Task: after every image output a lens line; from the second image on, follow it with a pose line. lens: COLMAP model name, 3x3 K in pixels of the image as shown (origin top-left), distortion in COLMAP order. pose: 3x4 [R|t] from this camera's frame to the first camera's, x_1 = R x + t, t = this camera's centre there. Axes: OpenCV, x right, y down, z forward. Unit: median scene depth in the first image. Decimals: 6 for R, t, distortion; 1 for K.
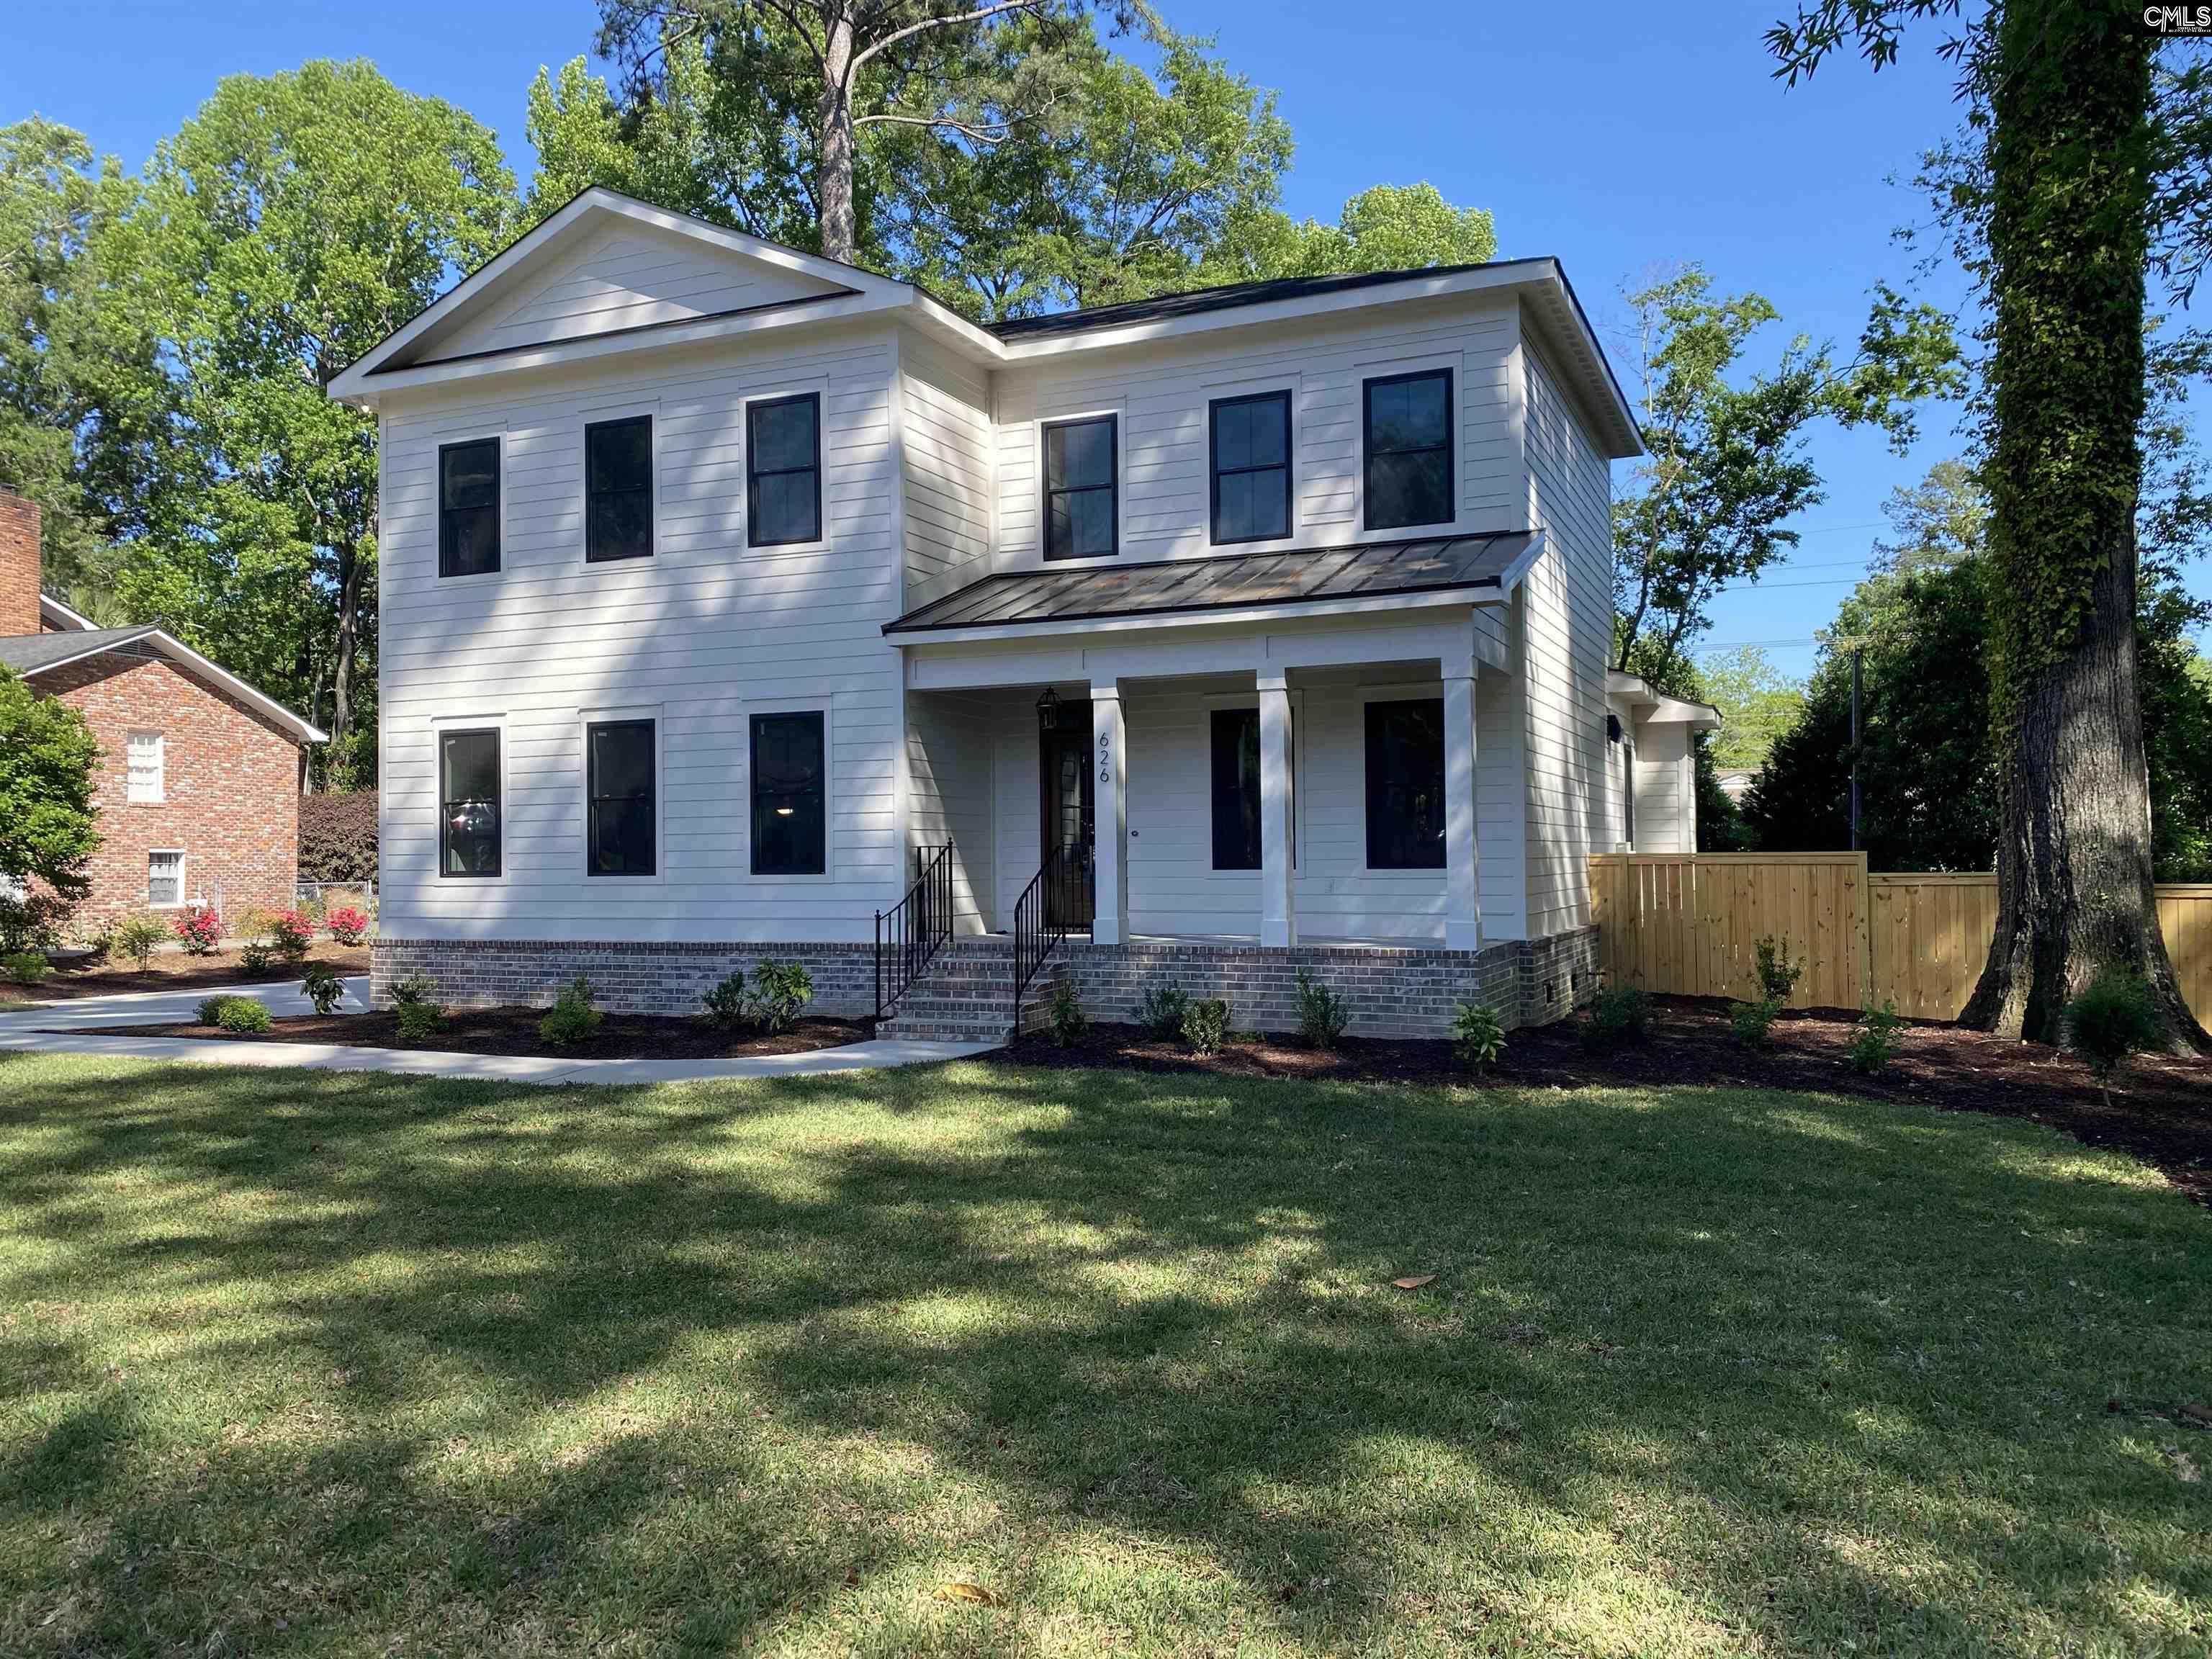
lens RADIAL K [[1670.7, 0, 1096.9], [0, 1670.7, 845.3], [0, 0, 1]] dist [0.032602, -0.043119]
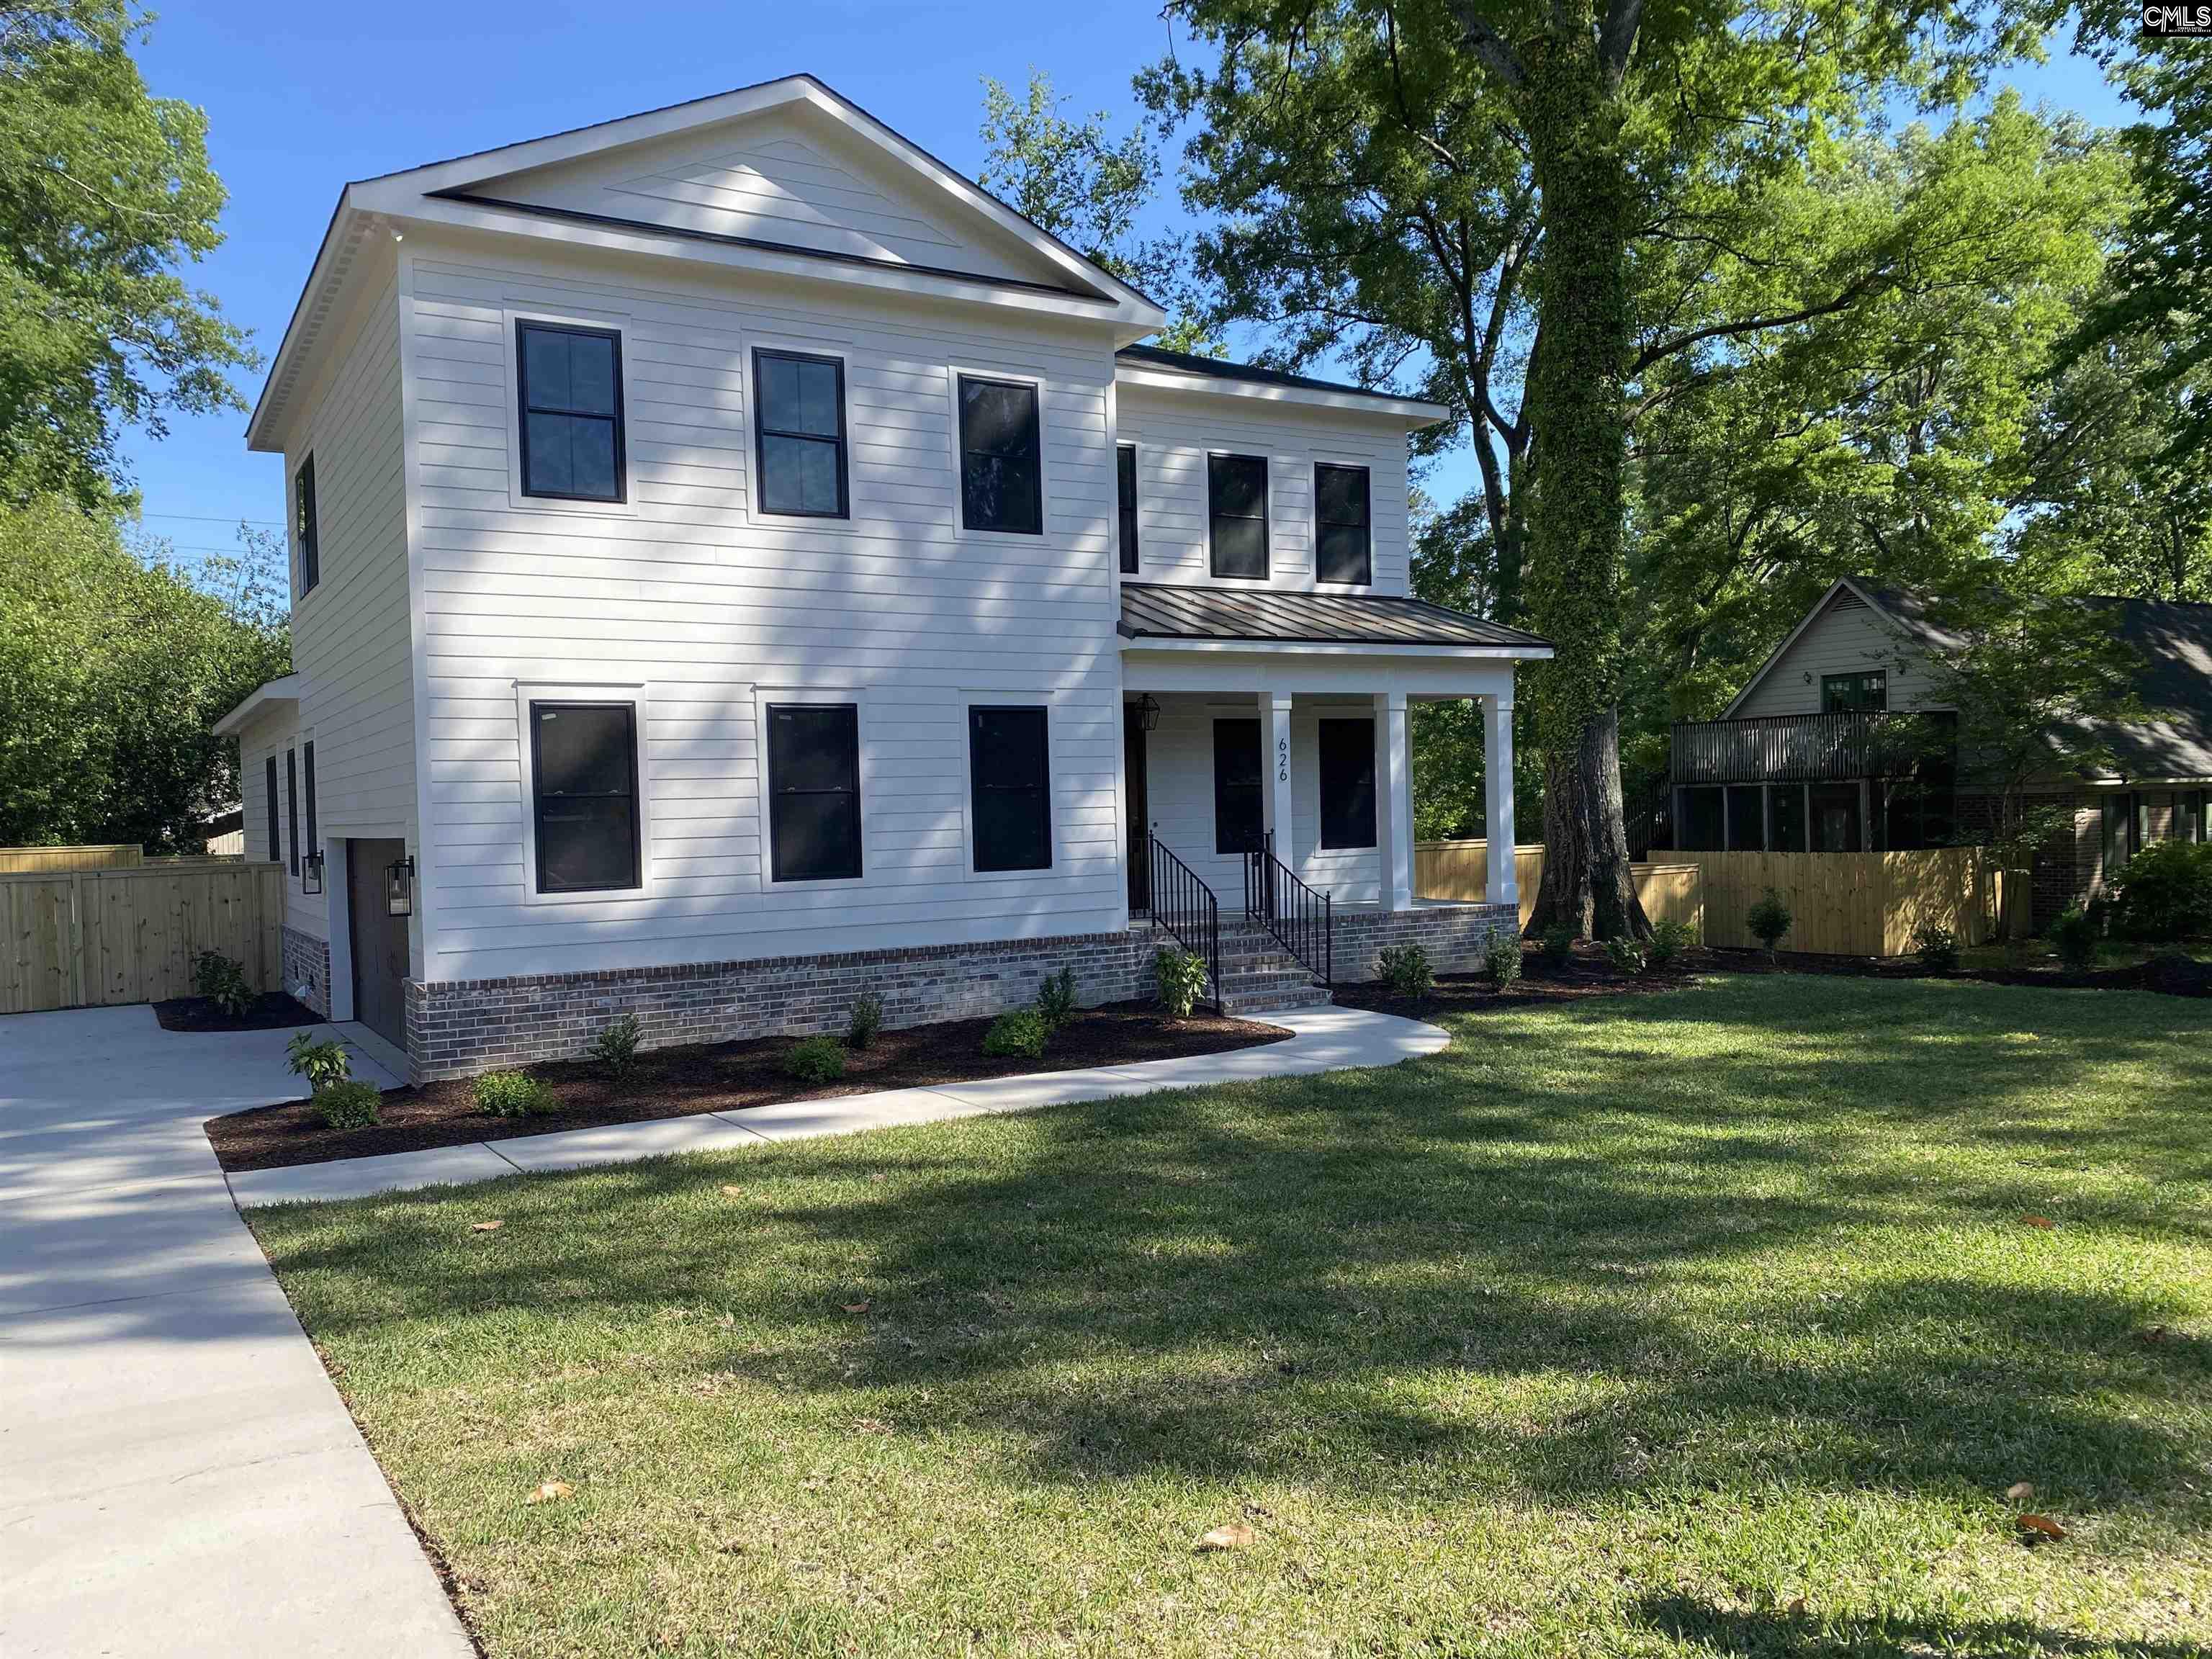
lens RADIAL K [[1684.2, 0, 1087.2], [0, 1684.2, 842.8], [0, 0, 1]] dist [0.126624, -0.236682]
pose [[0.594343, -0.021232, 0.803931, -0.937719], [0.013449, 0.999774, 0.016461, -0.014100], [-0.804099, 0.001029, 0.594495, 0.366888]]
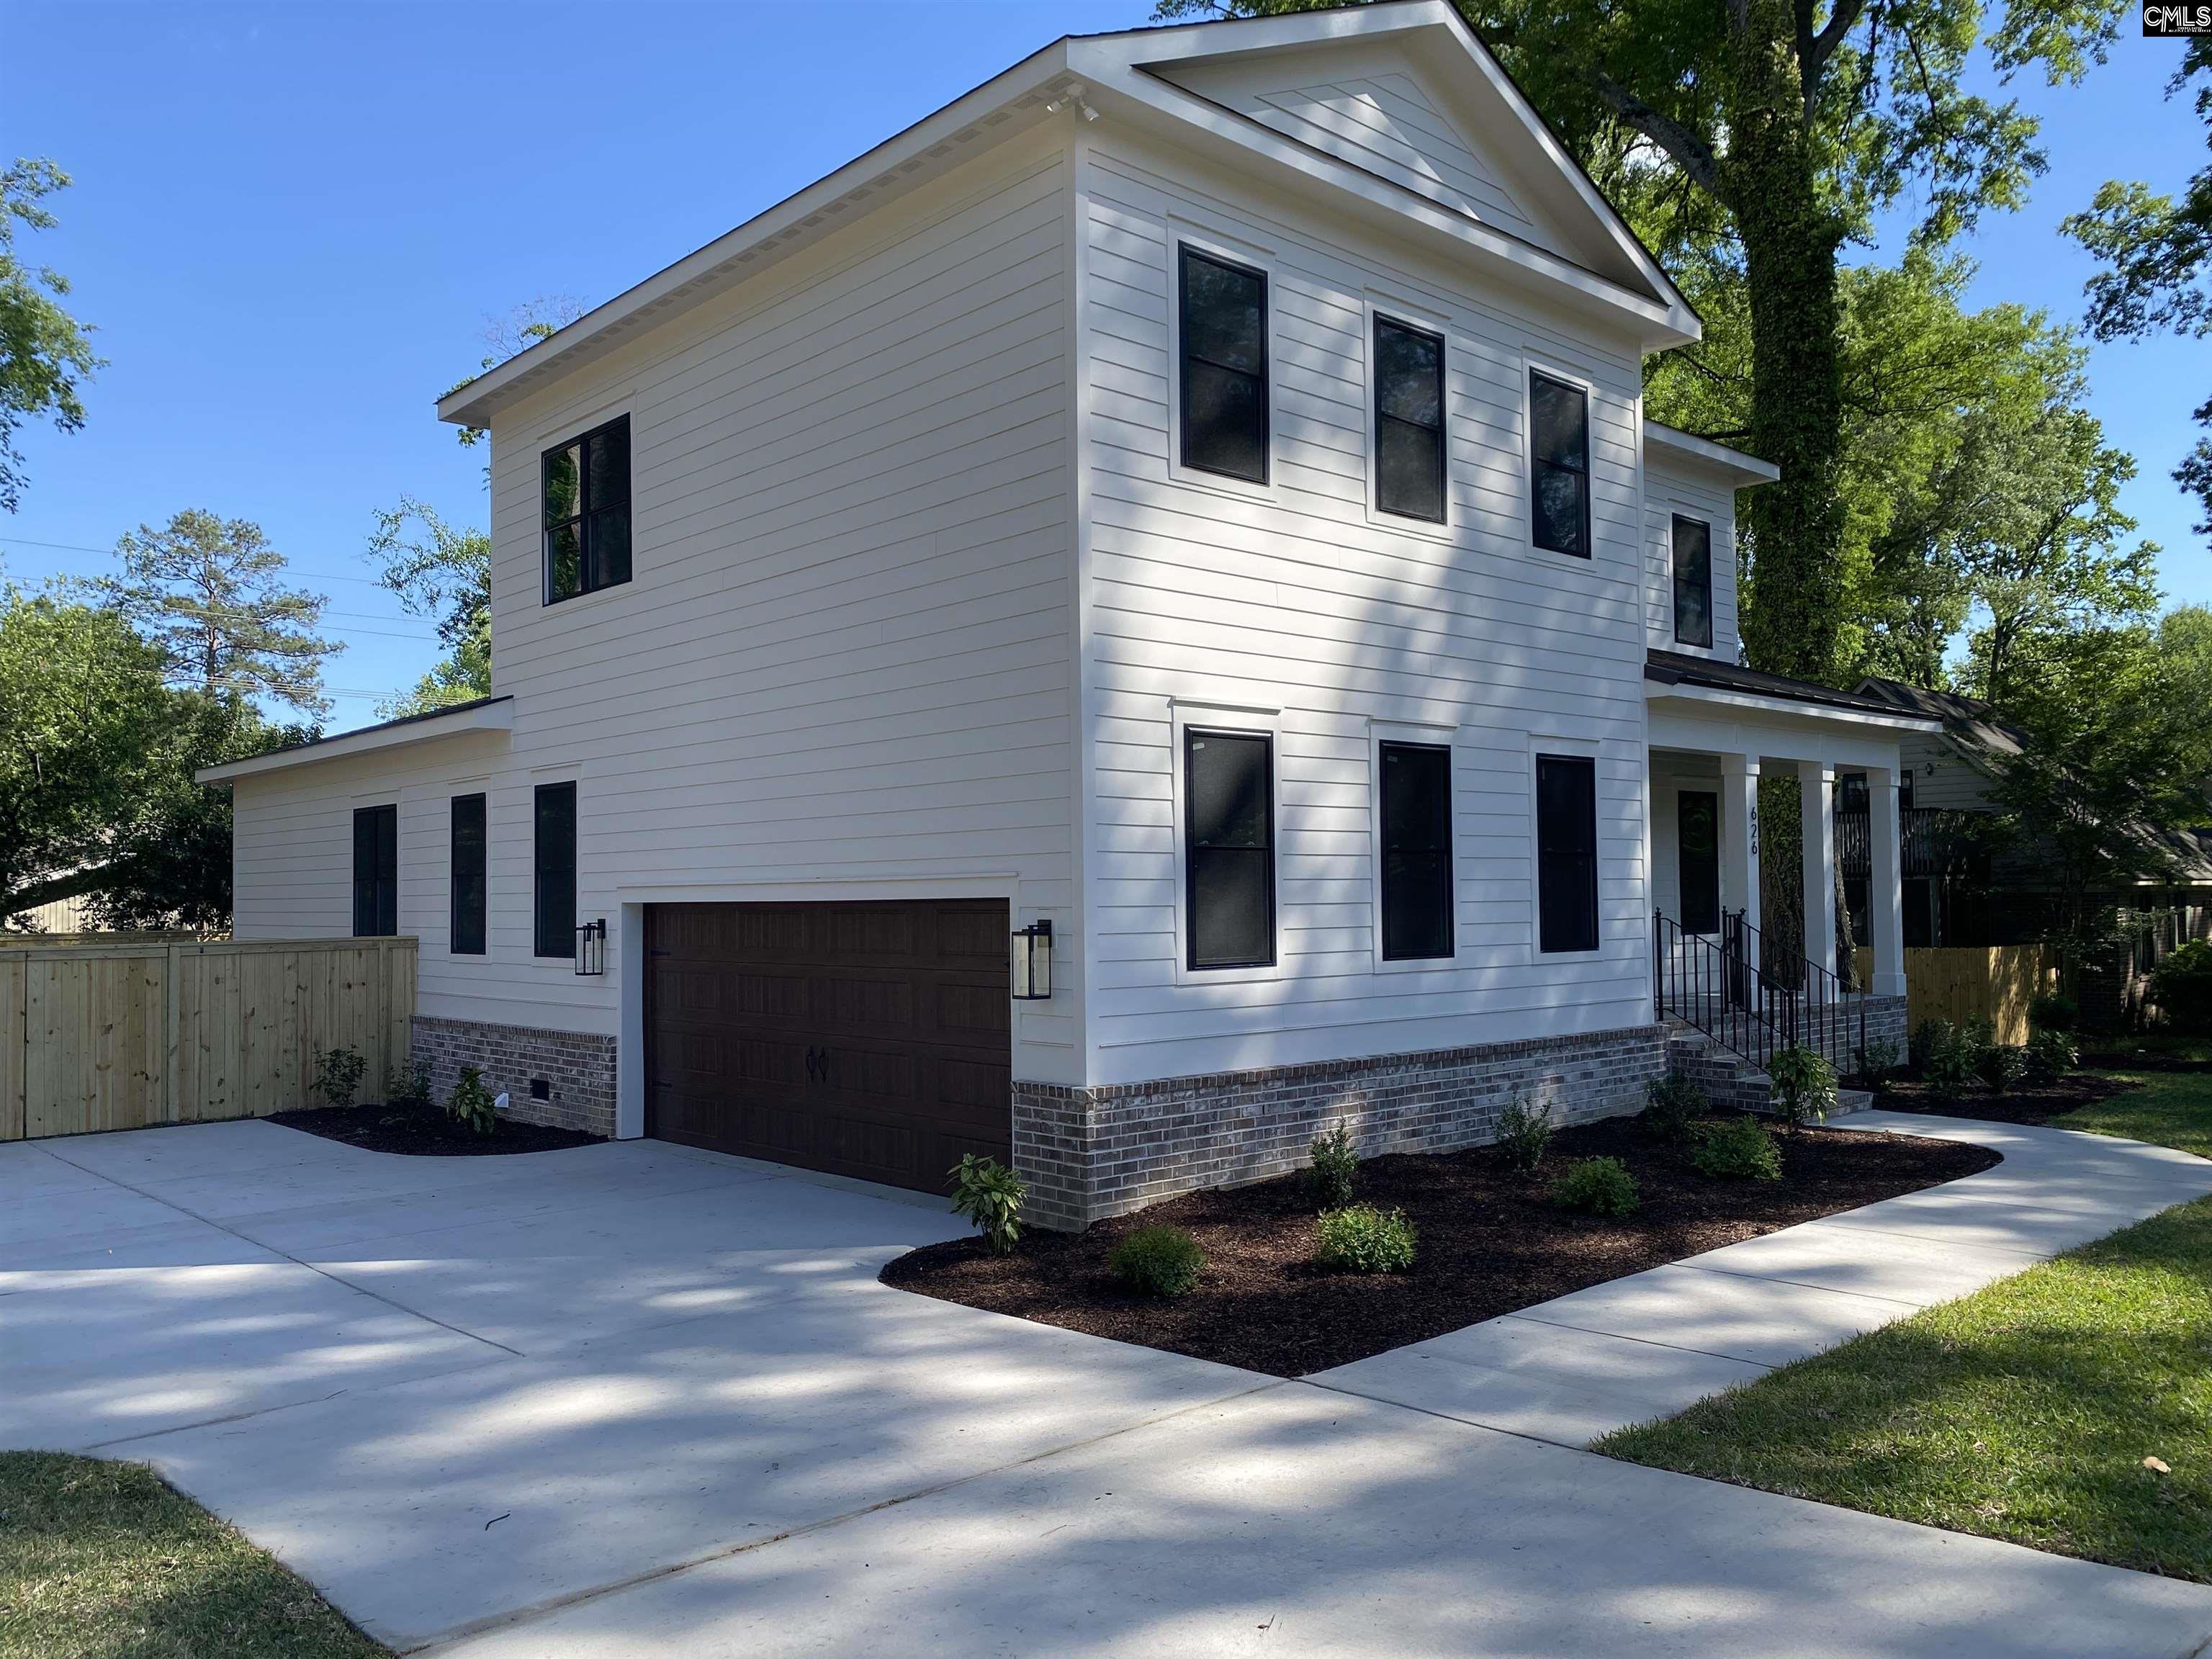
lens RADIAL K [[1684.2, 0, 1087.2], [0, 1684.2, 842.8], [0, 0, 1]] dist [0.126624, -0.236682]
pose [[0.416553, 0.037443, 0.908340, -1.030589], [-0.002271, 0.999191, -0.040146, -0.002028], [-0.909109, 0.014661, 0.416301, 0.848016]]
